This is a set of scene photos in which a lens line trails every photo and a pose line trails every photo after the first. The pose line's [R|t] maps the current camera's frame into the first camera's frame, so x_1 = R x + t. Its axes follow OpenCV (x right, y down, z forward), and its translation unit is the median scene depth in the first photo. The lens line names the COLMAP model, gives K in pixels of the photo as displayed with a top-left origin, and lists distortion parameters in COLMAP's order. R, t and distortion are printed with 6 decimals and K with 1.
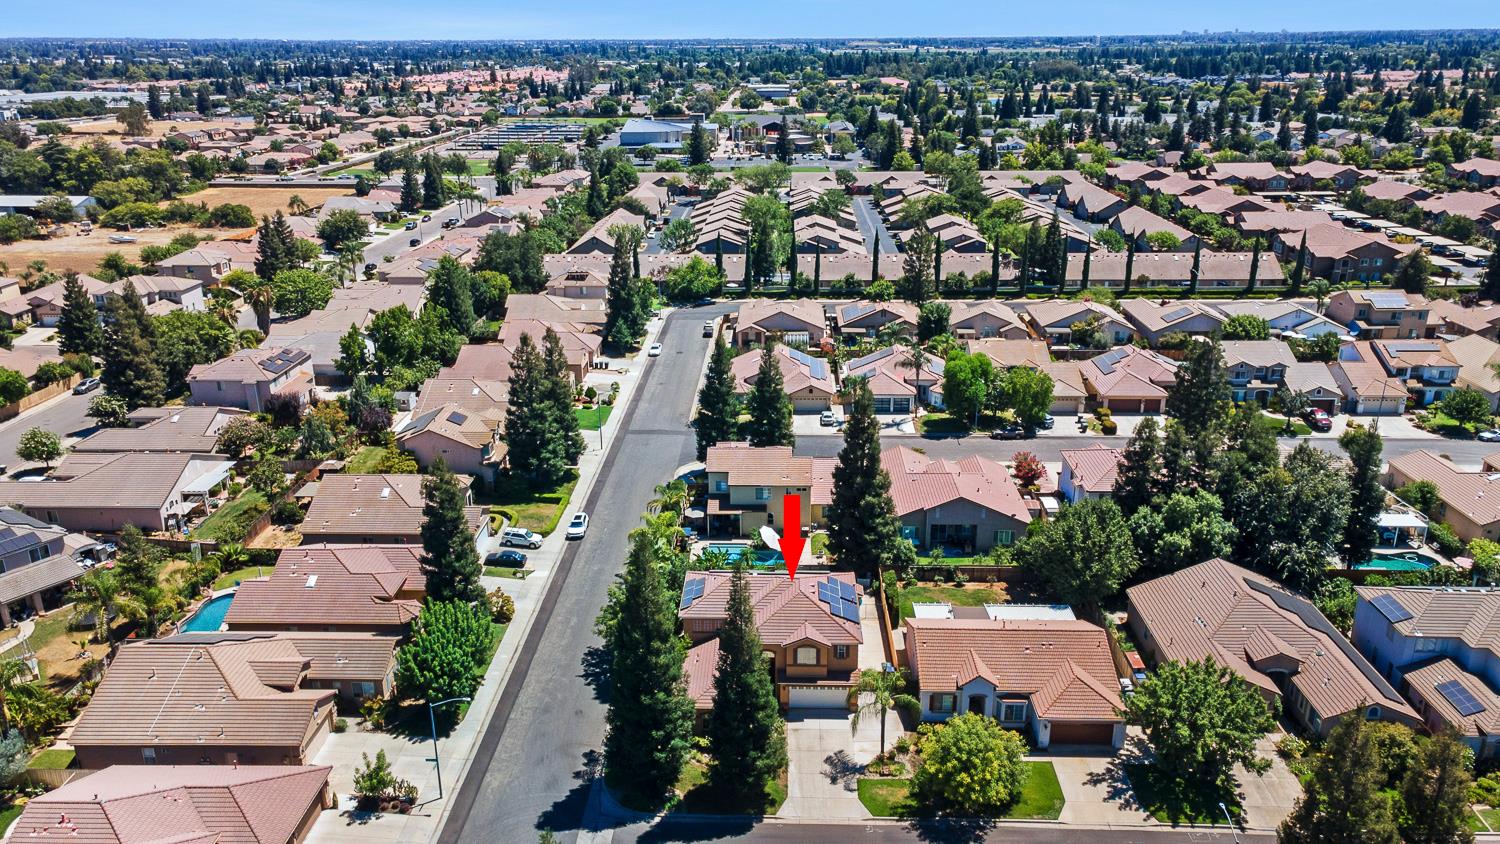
lens RADIAL K [[1106.6, 0, 748.8], [0, 1106.6, 412.5], [0, 0, 1]] dist [0.039568, 0.014056]
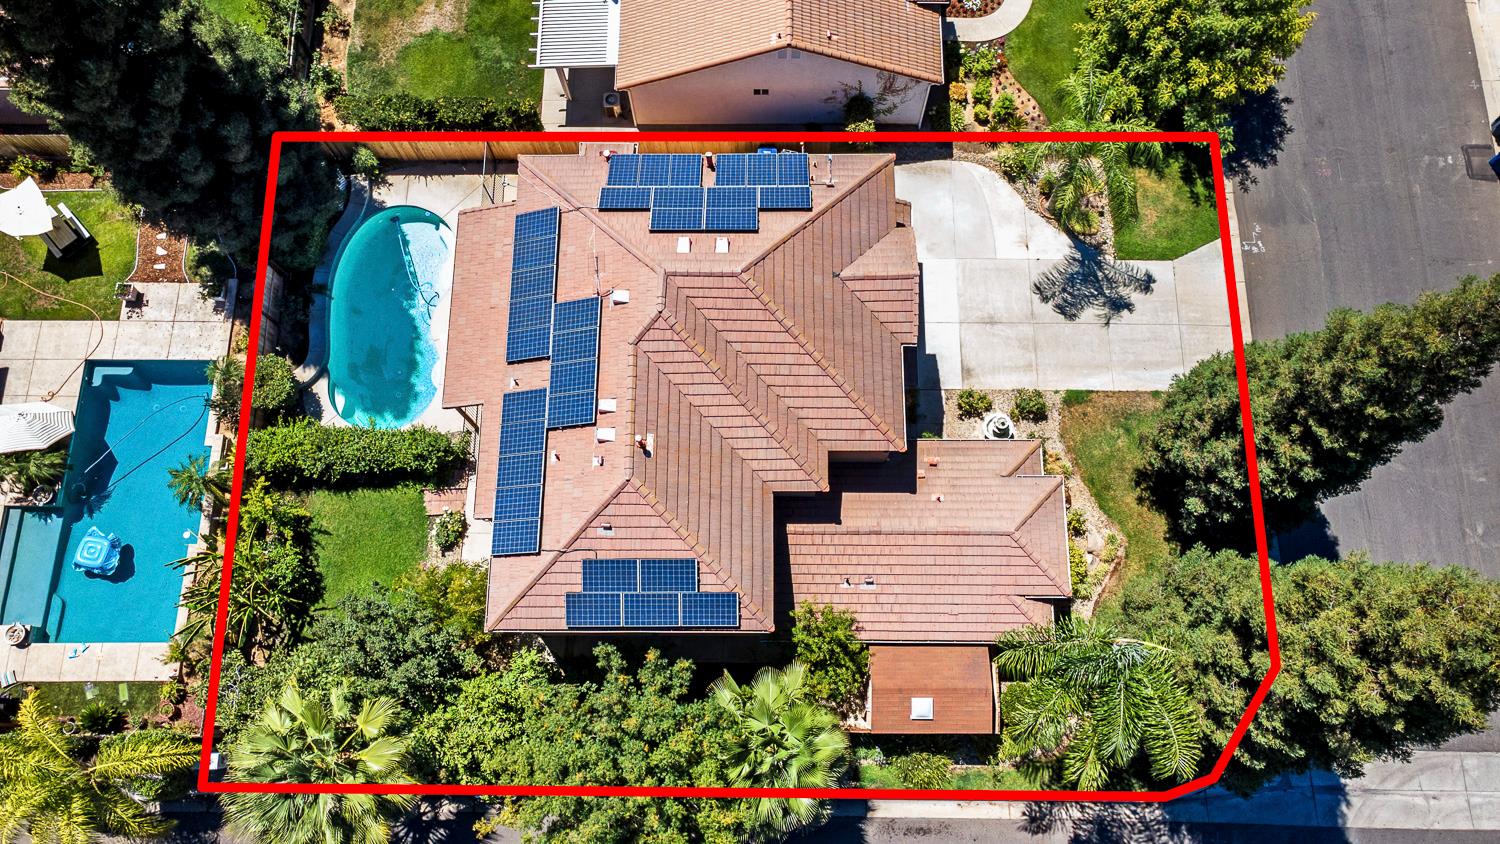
lens RADIAL K [[1095.7, 0, 750.0], [0, 1095.7, 422.0], [0, 0, 1]] dist [0.043997, 0.001656]
pose [[-0.024932, -0.959755, 0.279731, -0.105786], [0.341127, 0.254855, 0.904810, -0.154318], [-0.939686, 0.117982, 0.321045, 0.982468]]
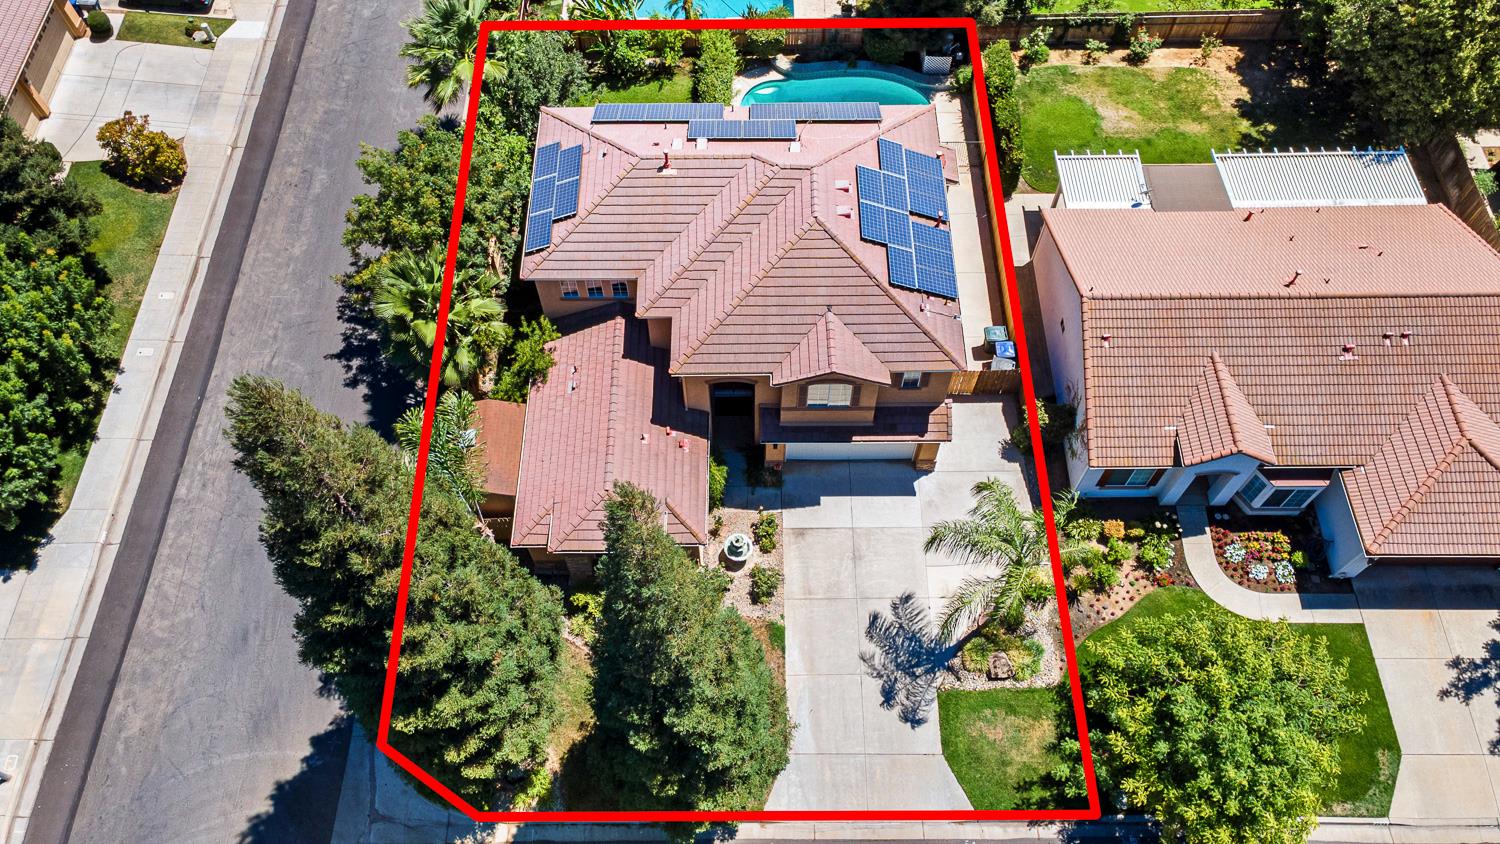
lens RADIAL K [[1106.6, 0, 748.8], [0, 1106.6, 412.5], [0, 0, 1]] dist [0.039568, 0.014056]
pose [[0.999379, -0.028581, 0.020627, 0.013213], [0.008272, 0.759055, 0.650974, -0.053181], [-0.034262, -0.650399, 0.758820, 0.714963]]
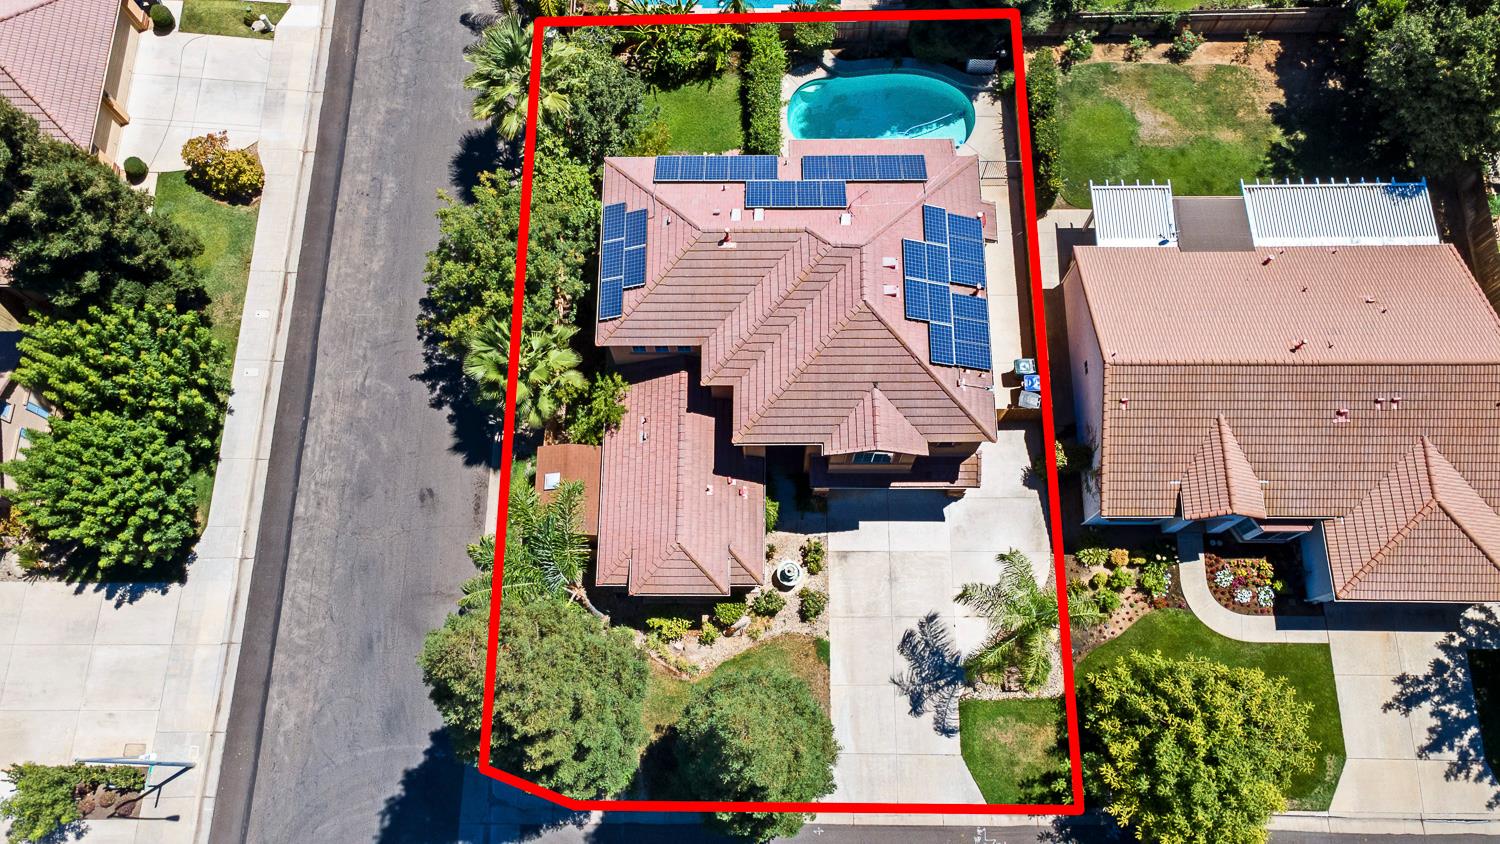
lens RADIAL K [[1131.8, 0, 747.1], [0, 1131.8, 405.3], [0, 0, 1]] dist [0.037789, 0.009686]
pose [[0.999628, -0.027263, 0.000648, -0.001913], [0.016081, 0.608479, 0.793407, -0.191224], [-0.022025, -0.793101, 0.608691, 0.763473]]
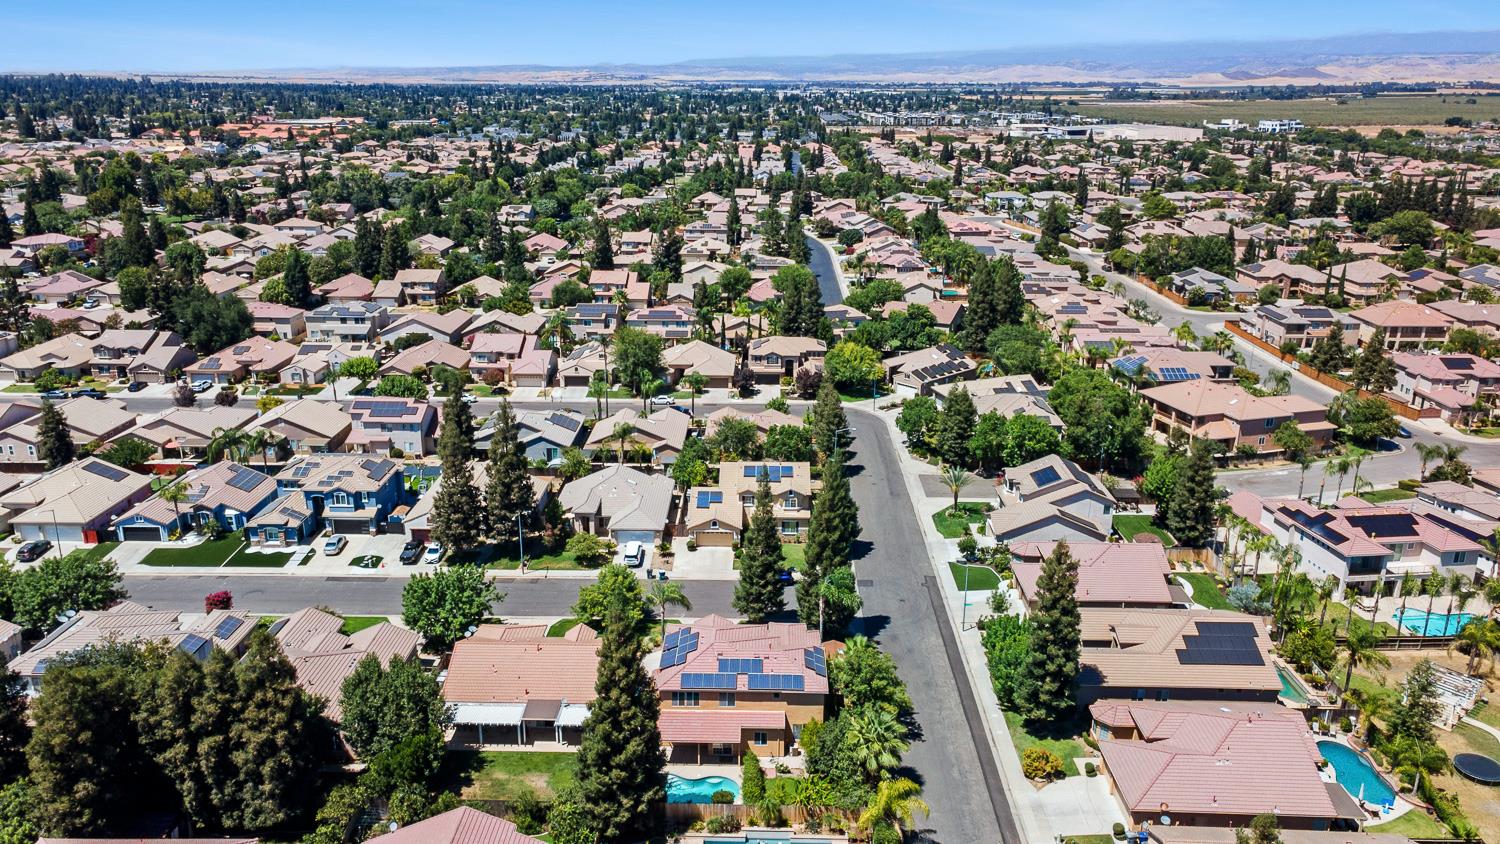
lens RADIAL K [[1106.6, 0, 748.8], [0, 1106.6, 412.5], [0, 0, 1]] dist [0.039568, 0.014056]
pose [[-0.999922, 0.001518, -0.012379, 0.029830], [-0.005928, 0.815440, 0.578811, -0.730144], [0.010973, 0.578839, -0.815368, 1.963787]]
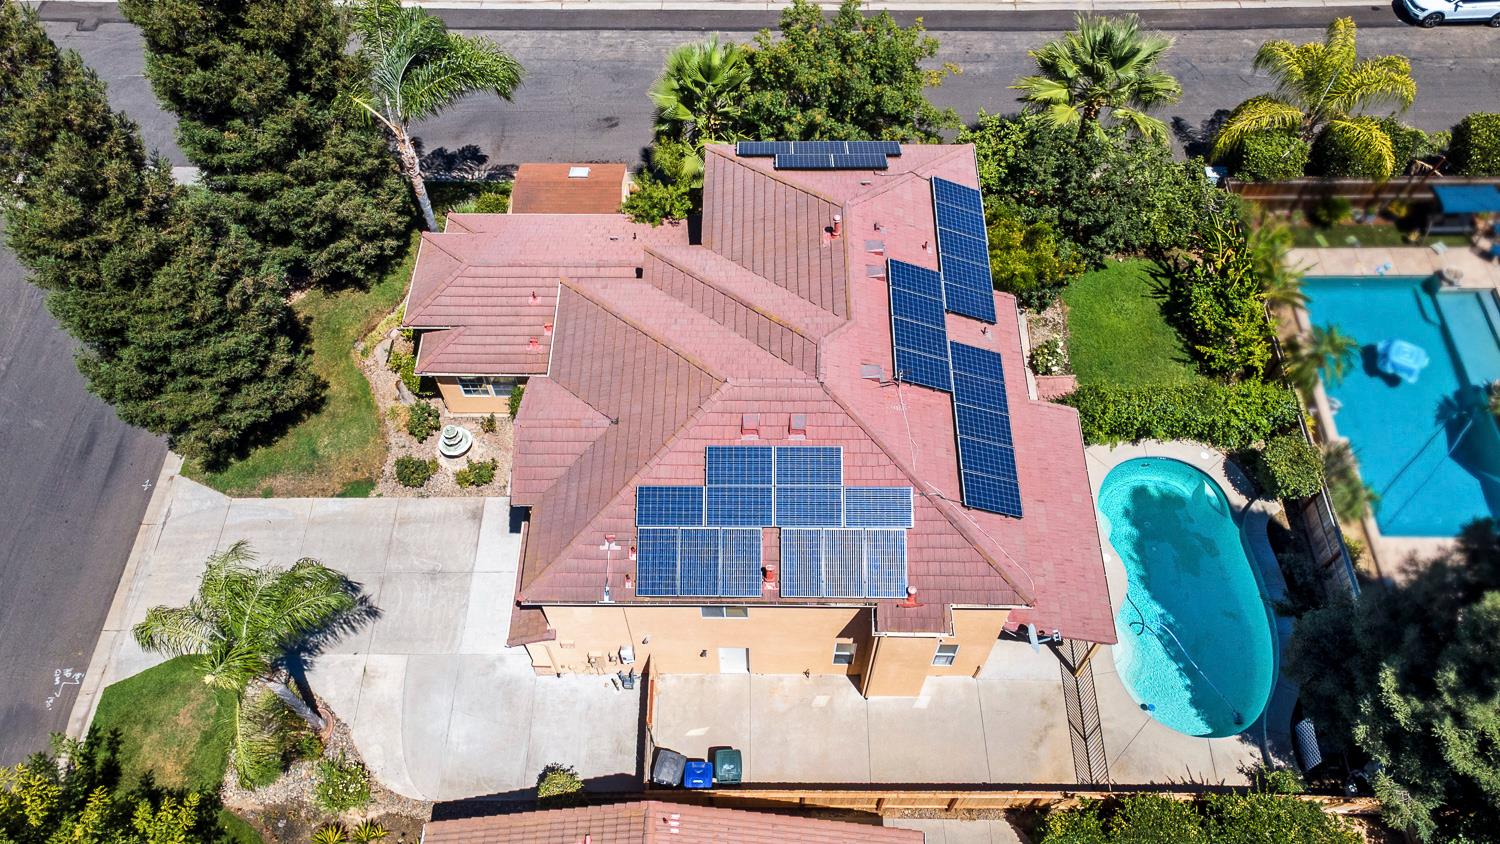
lens RADIAL K [[1095.7, 0, 750.0], [0, 1095.7, 422.0], [0, 0, 1]] dist [0.043997, 0.001656]
pose [[0.017899, 0.849078, -0.527964, 0.229797], [-0.311542, 0.506497, 0.803992, -0.074542], [0.950064, 0.150093, 0.273589, 1.023474]]
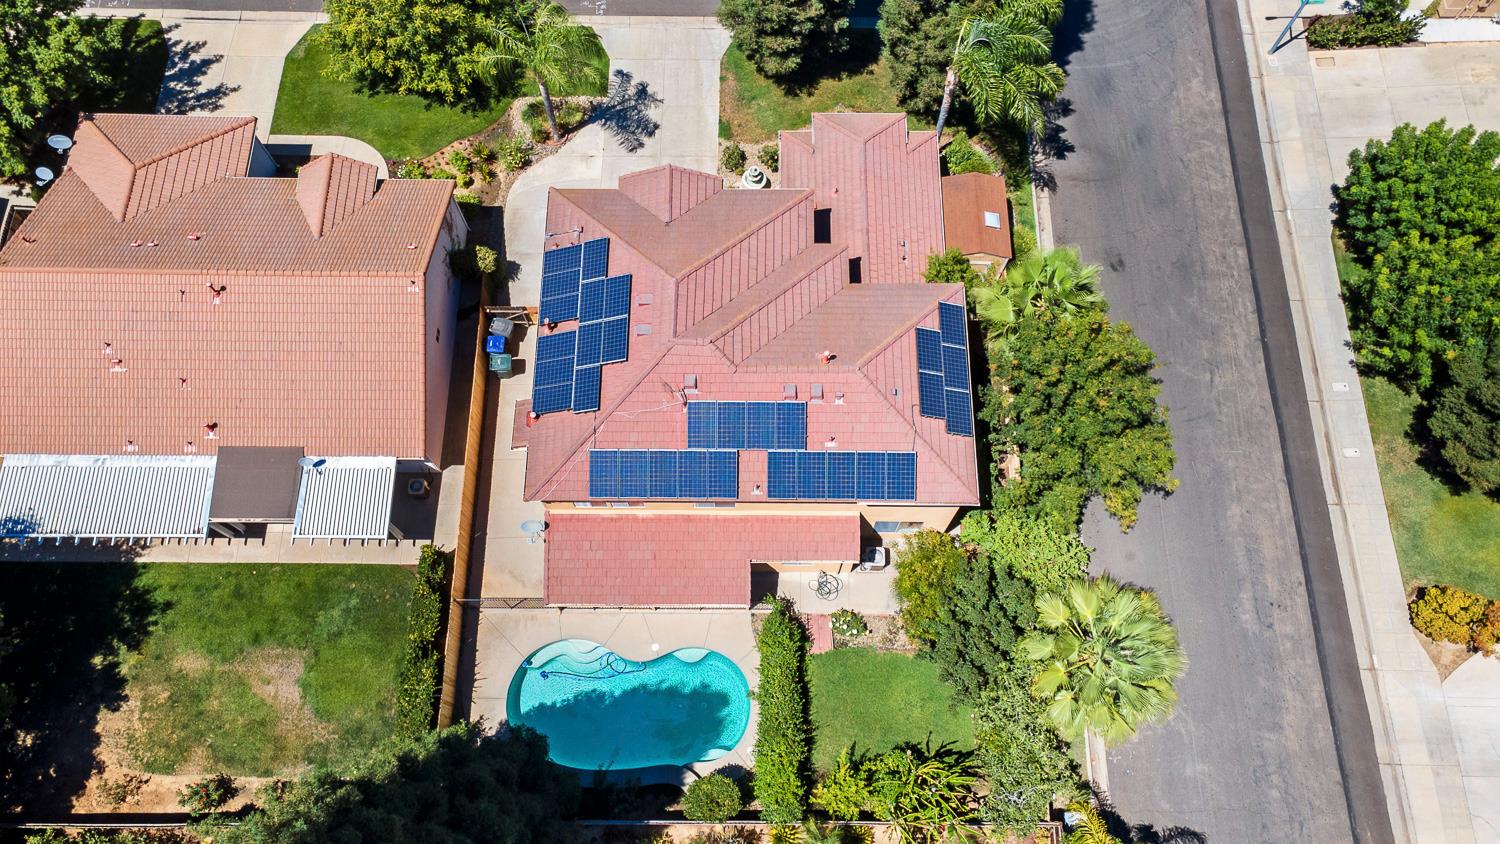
lens RADIAL K [[1106.6, 0, 748.8], [0, 1106.6, 412.5], [0, 0, 1]] dist [0.039568, 0.014056]
pose [[-0.999679, 0.025209, -0.002438, 0.024294], [-0.001342, 0.043420, 0.999056, -0.267509], [0.025291, 0.998739, -0.043372, 1.176110]]
